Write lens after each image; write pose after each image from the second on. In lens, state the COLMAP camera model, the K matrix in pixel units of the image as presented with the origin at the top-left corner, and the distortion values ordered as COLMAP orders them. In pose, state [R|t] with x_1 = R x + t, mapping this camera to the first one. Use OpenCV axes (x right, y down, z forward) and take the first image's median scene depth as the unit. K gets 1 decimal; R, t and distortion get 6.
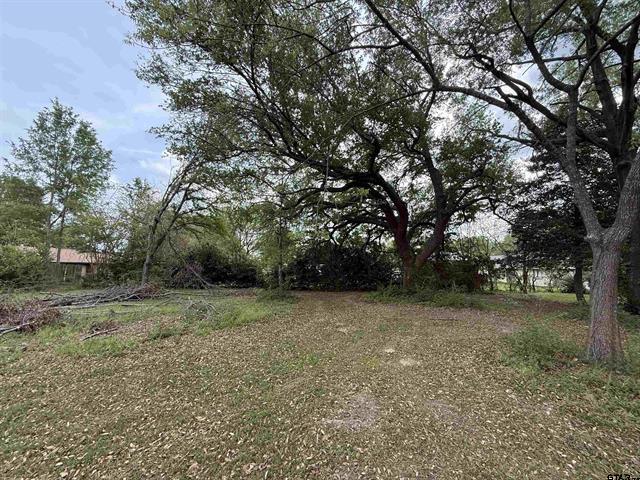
lens RADIAL K [[254.8, 0, 321.2], [0, 254.8, 240.9], [0, 0, 1]] dist [0.000874, 0.000534]
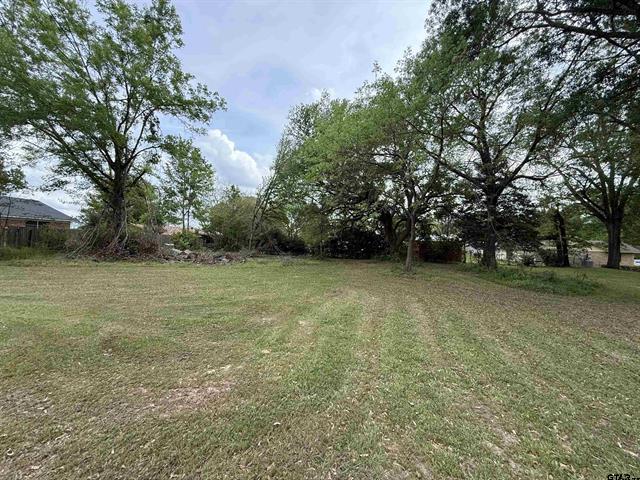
lens RADIAL K [[254.8, 0, 319.7], [0, 254.8, 240.6], [0, 0, 1]] dist [0.000874, 0.000534]
pose [[0.989913, 0.022146, -0.139935, 0.053456], [-0.008823, 0.995427, 0.095119, -0.058780], [0.141402, -0.092925, 0.985581, -0.527556]]
